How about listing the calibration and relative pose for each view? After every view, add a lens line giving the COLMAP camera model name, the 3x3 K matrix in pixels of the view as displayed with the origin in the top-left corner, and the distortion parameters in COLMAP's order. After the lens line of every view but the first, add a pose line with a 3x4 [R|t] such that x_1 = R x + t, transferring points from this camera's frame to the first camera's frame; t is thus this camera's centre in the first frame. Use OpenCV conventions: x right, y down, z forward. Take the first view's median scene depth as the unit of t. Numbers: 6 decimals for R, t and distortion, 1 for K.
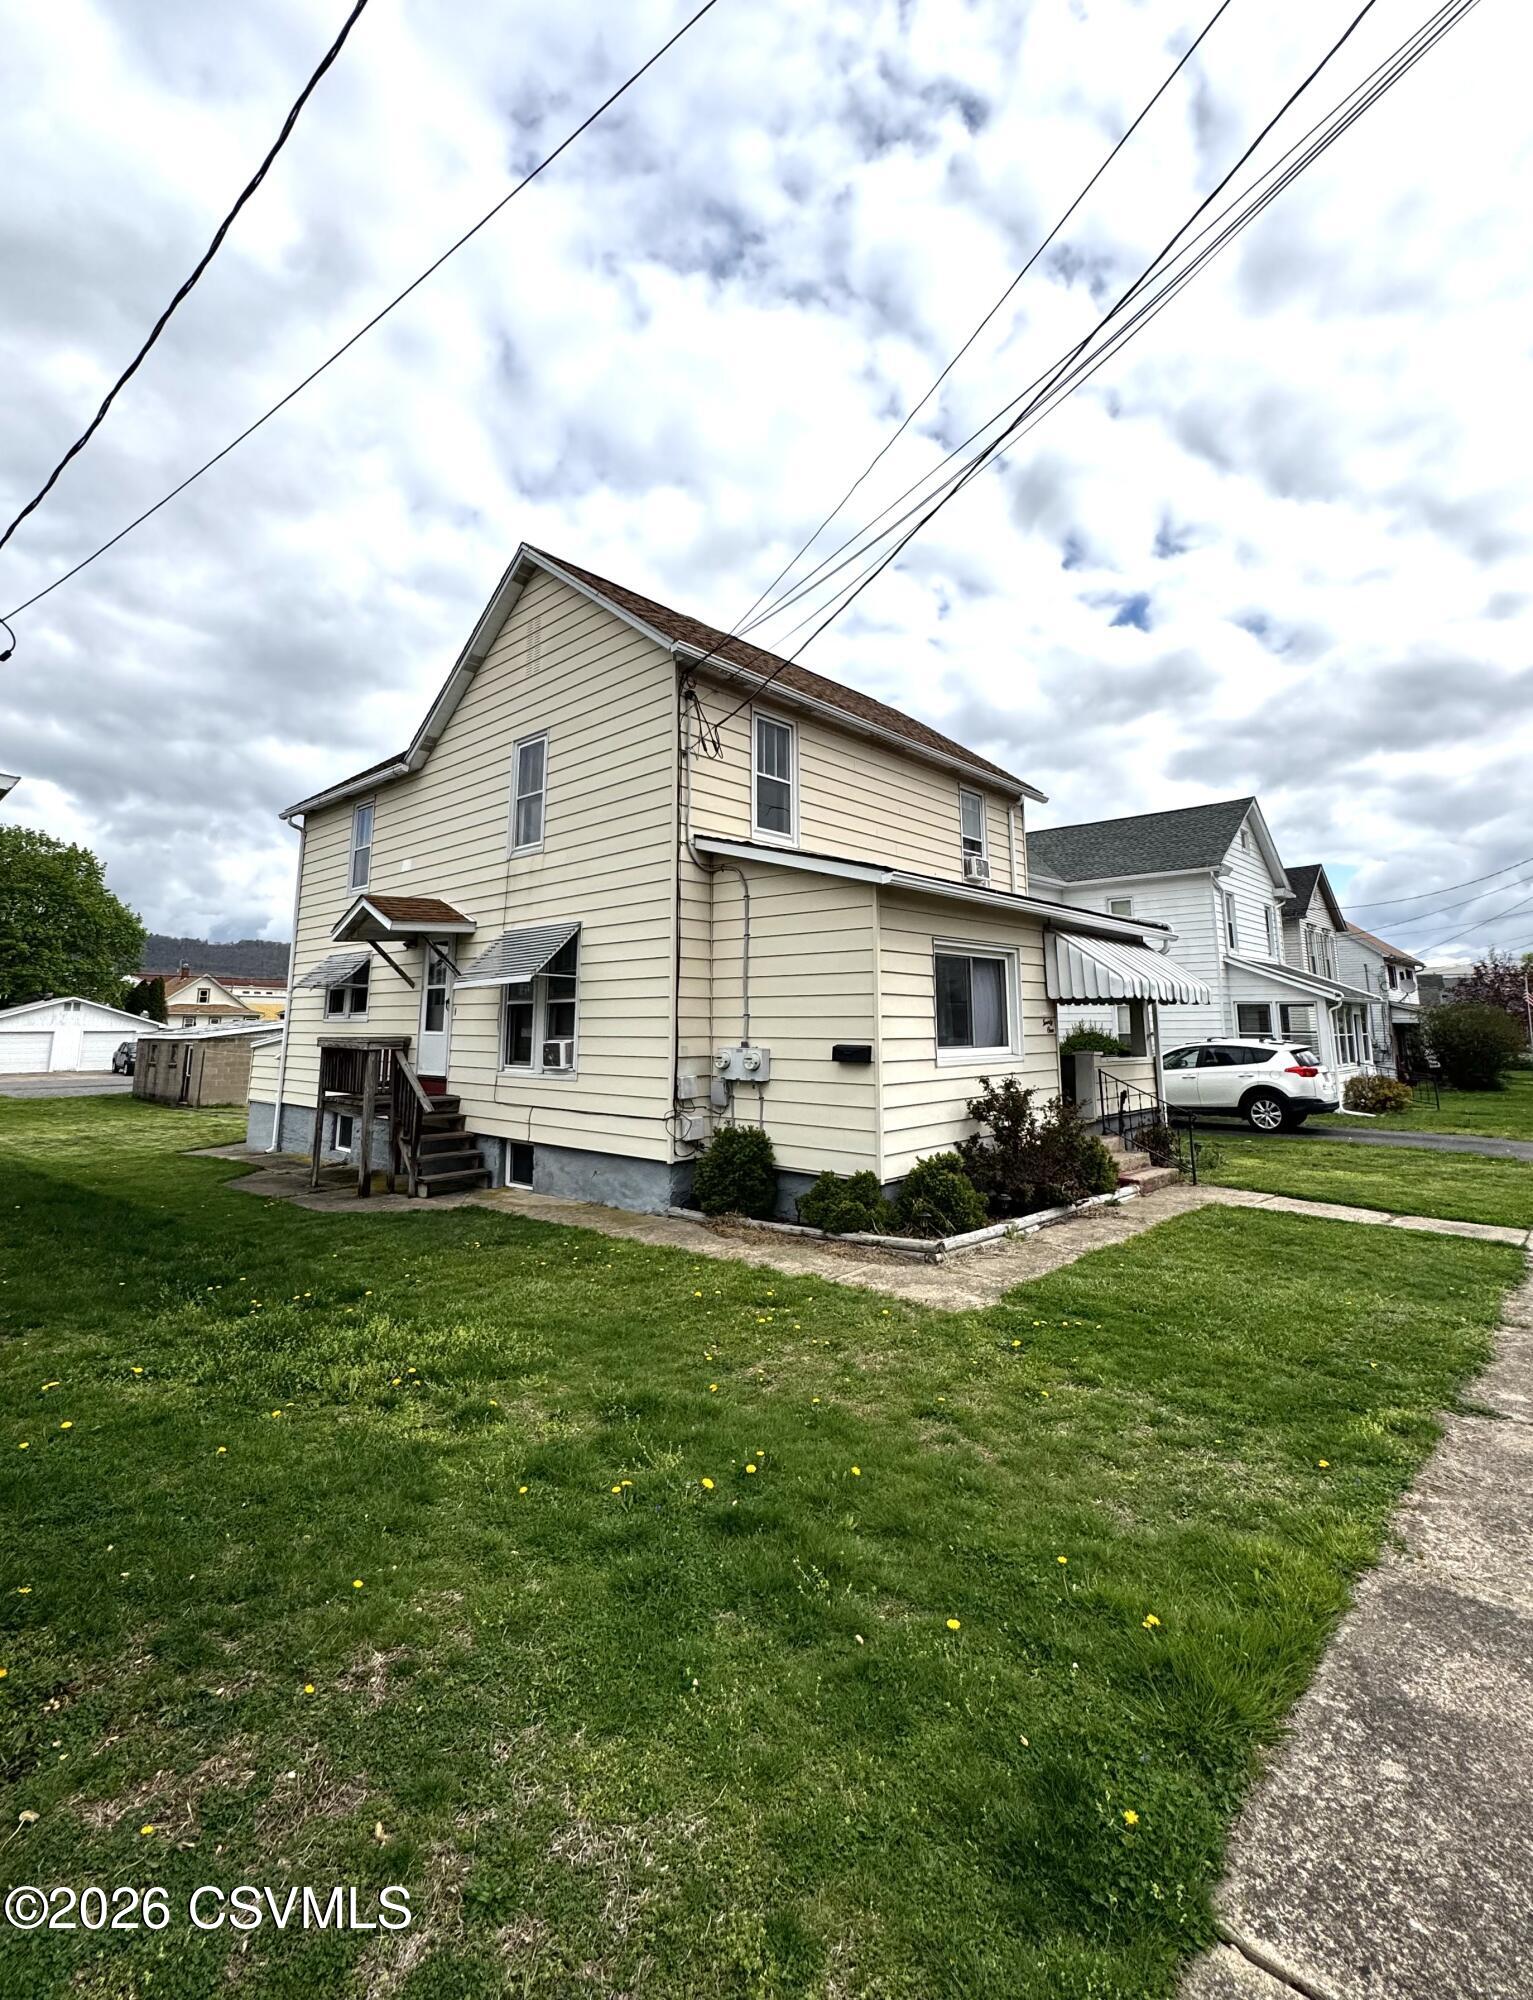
lens RADIAL K [[887.0, 0, 760.8], [0, 887.0, 897.6], [0, 0, 1]] dist [-0.000255, 0.000038]
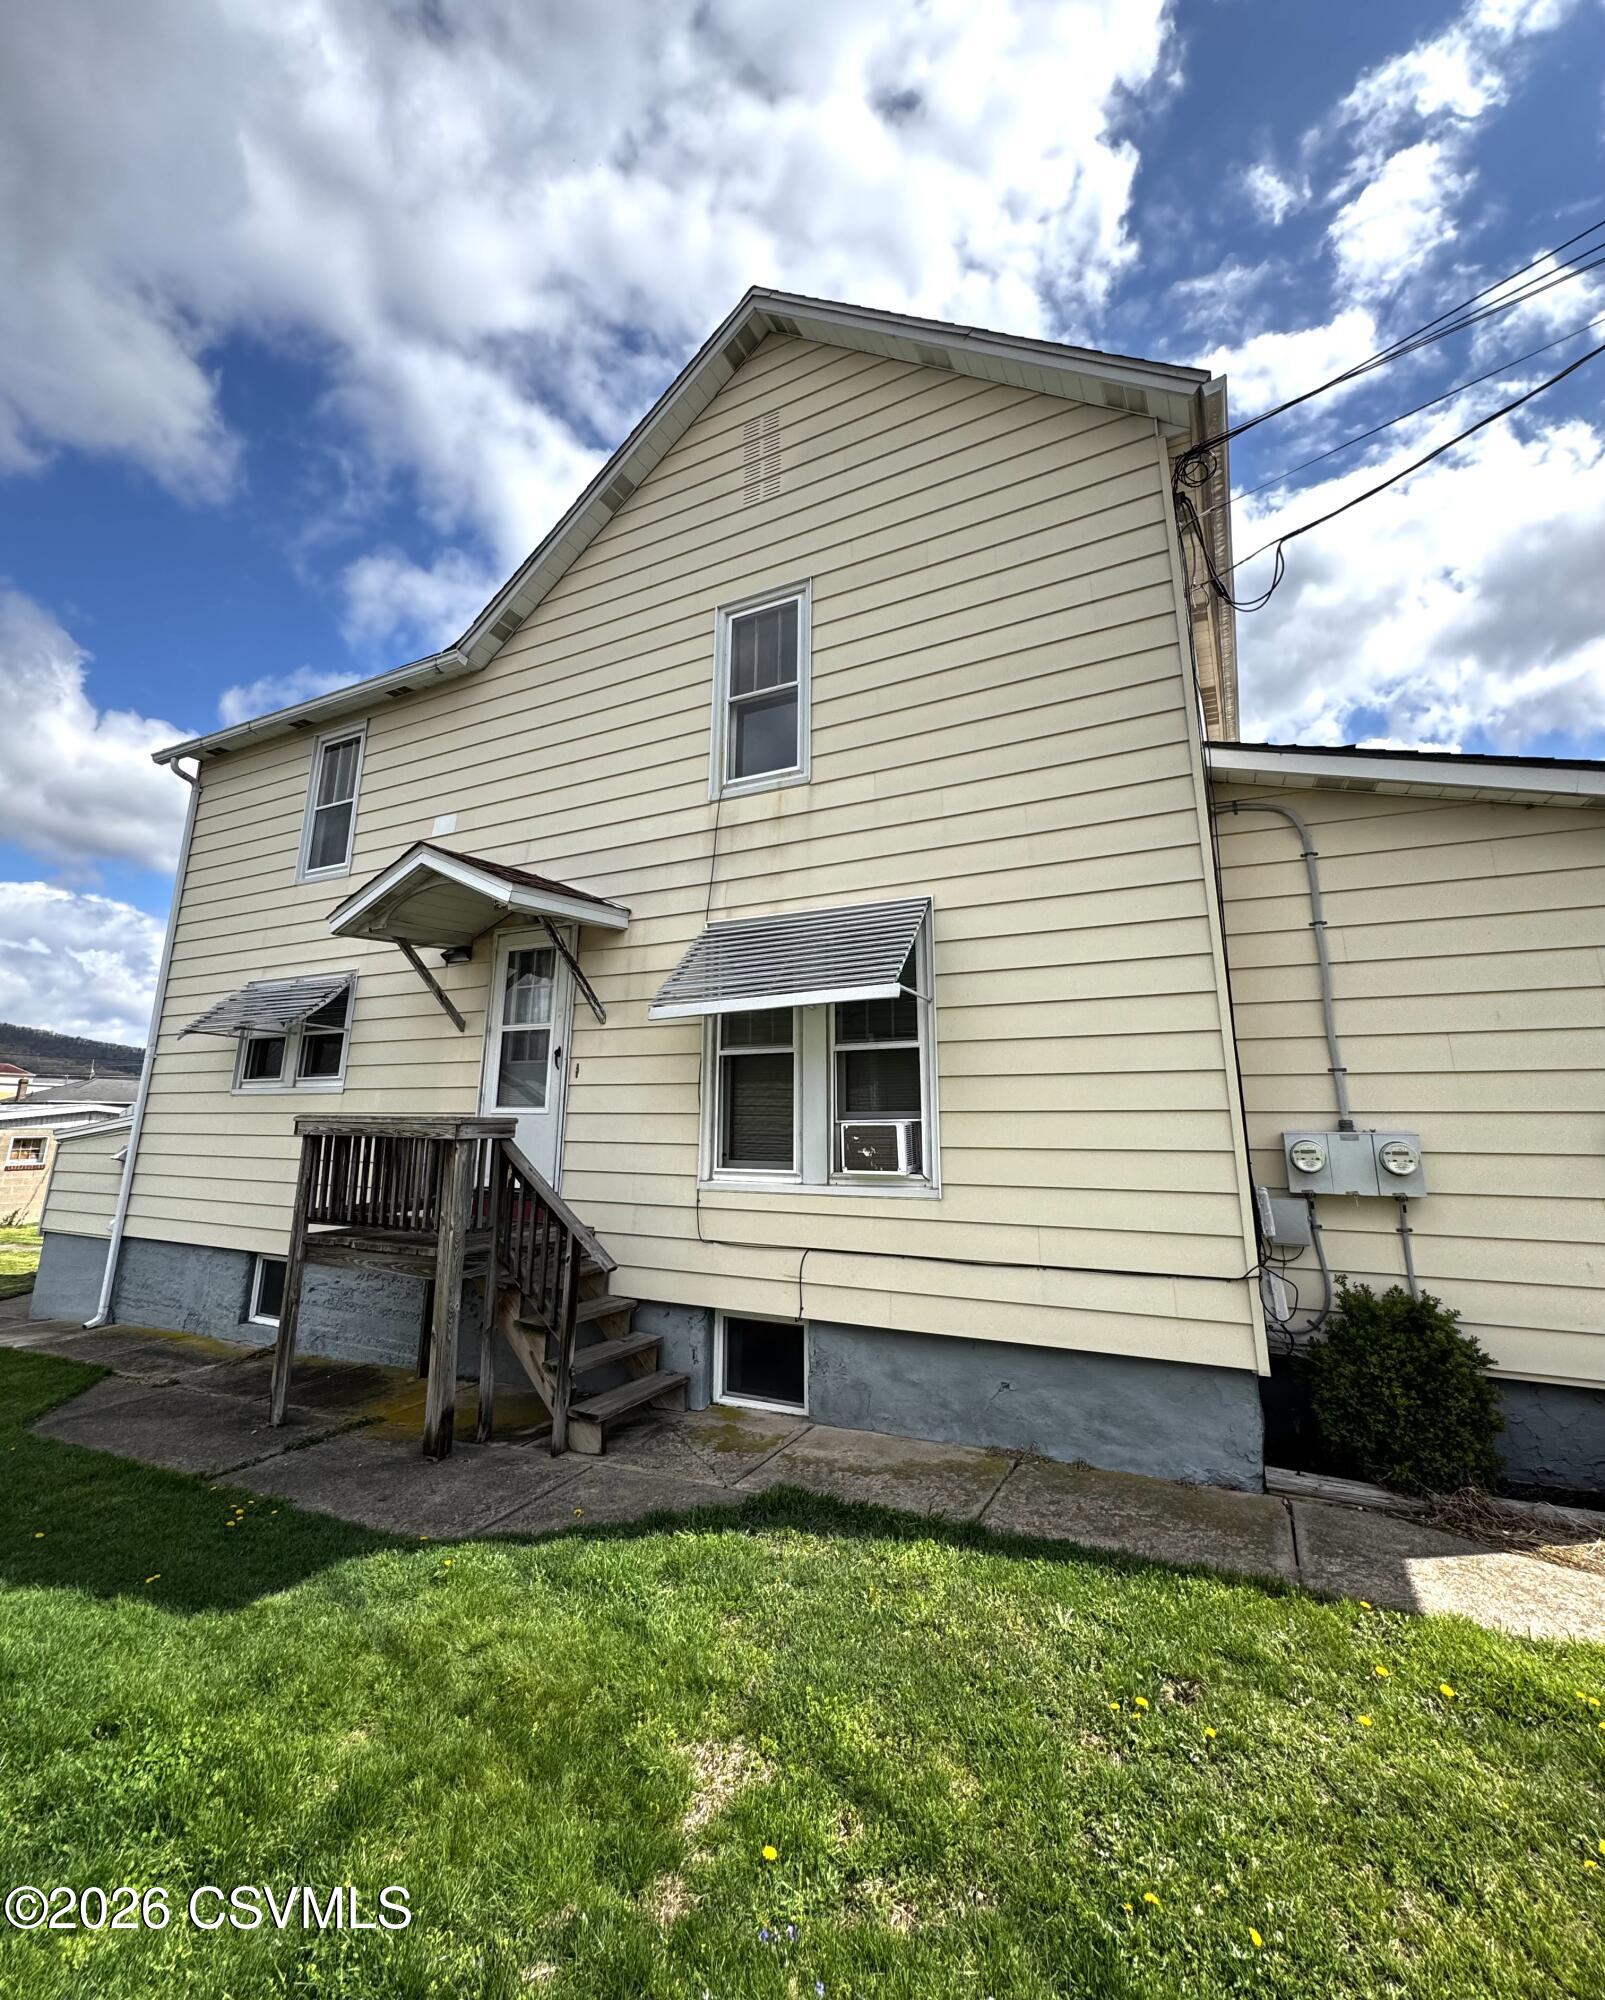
lens RADIAL K [[860.8, 0, 809.5], [0, 860.8, 937.2], [0, 0, 1]] dist [-0.002162, -0.000148]
pose [[0.964710, 0.058729, 0.256683, -0.404914], [-0.041498, 0.996538, -0.072043, 0.091317], [-0.260025, 0.058848, 0.963807, 0.512155]]
